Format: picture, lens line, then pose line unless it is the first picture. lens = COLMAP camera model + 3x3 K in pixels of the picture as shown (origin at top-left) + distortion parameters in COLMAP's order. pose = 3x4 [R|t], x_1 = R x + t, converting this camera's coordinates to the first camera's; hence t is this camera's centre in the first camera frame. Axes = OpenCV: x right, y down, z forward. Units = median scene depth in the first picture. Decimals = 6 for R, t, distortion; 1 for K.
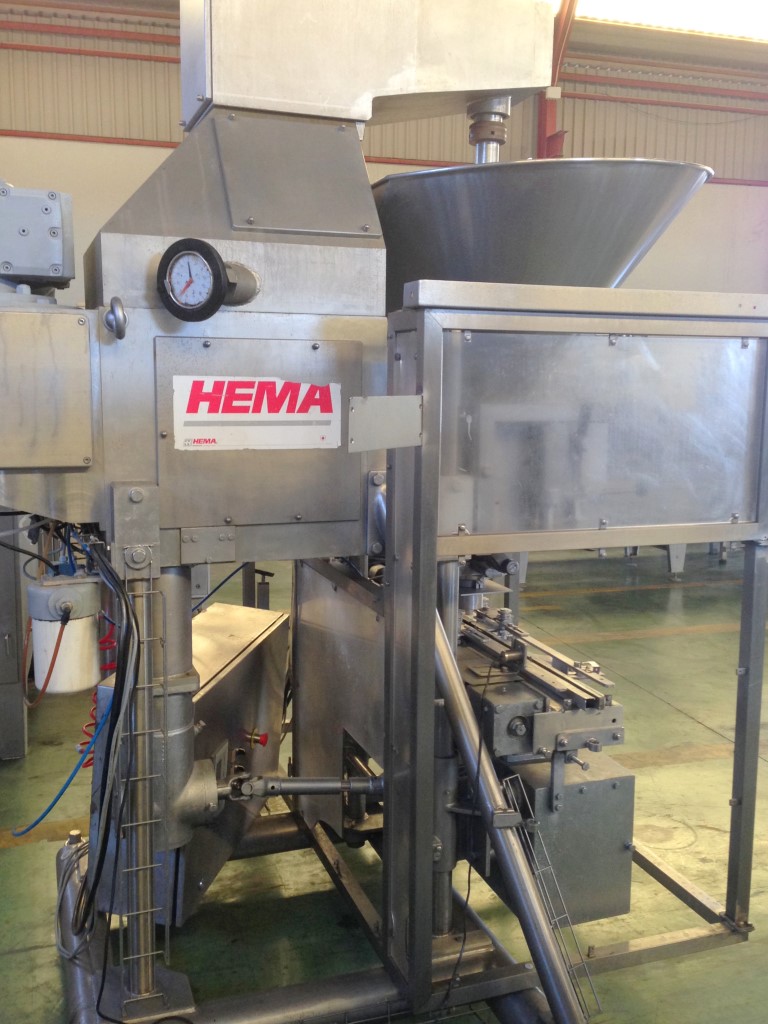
lens RADIAL K [[975.8, 0, 384.0], [0, 975.8, 512.0], [0, 0, 1]] dist [0.106544, -0.193423]
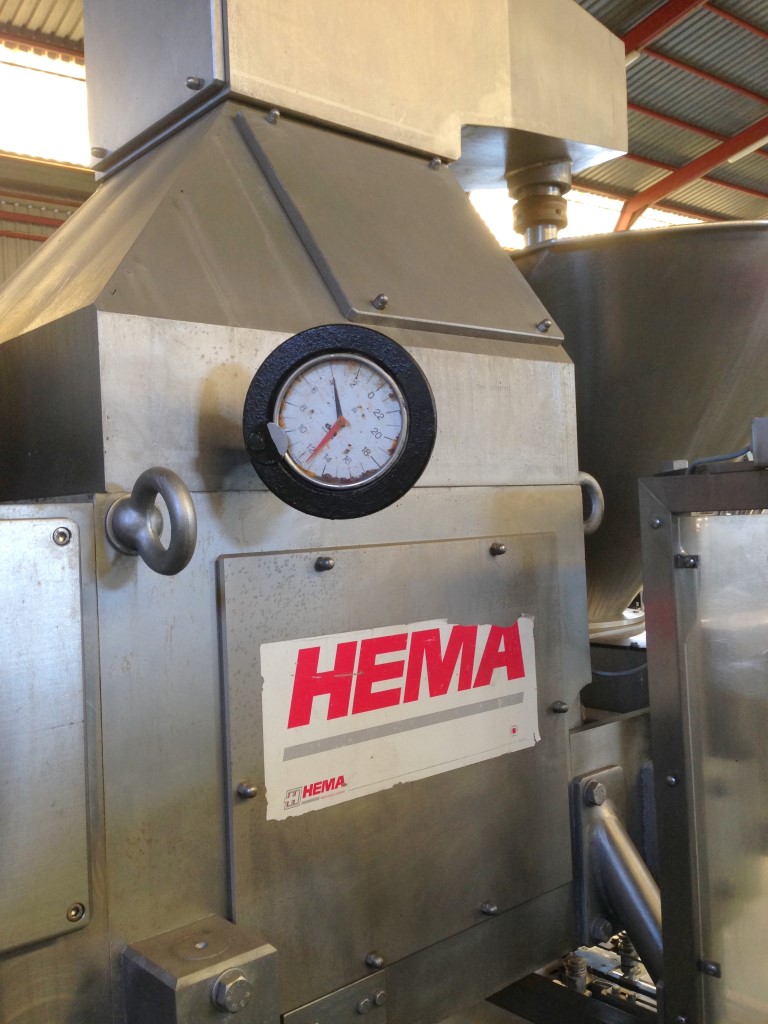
lens RADIAL K [[940.4, 0, 384.0], [0, 940.4, 512.0], [0, 0, 1]] dist [0.090850, -0.206005]
pose [[0.930491, -0.051084, 0.362736, -0.299592], [0.106672, 0.985100, -0.134905, -0.130641], [-0.350440, 0.164222, 0.922076, 0.581314]]
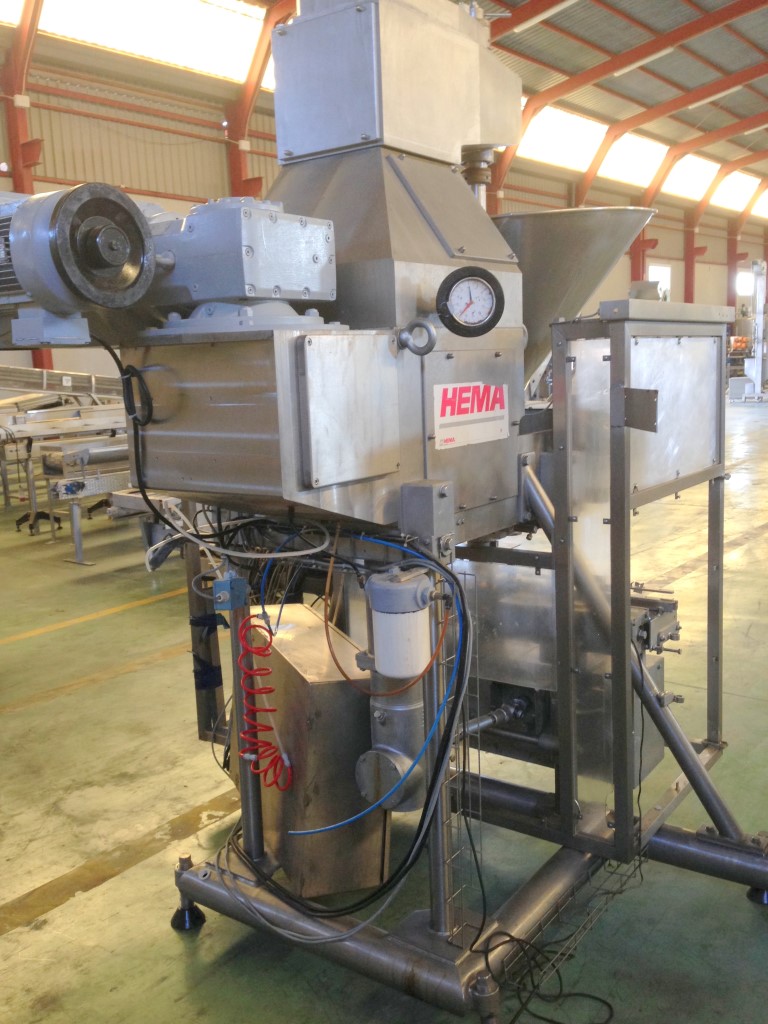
lens RADIAL K [[940.4, 0, 384.0], [0, 940.4, 512.0], [0, 0, 1]] dist [0.090850, -0.206005]
pose [[0.822376, -0.132413, 0.553321, -0.861002], [0.130494, 0.990512, 0.043089, -0.046077], [-0.553776, 0.036770, 0.831853, 0.121649]]
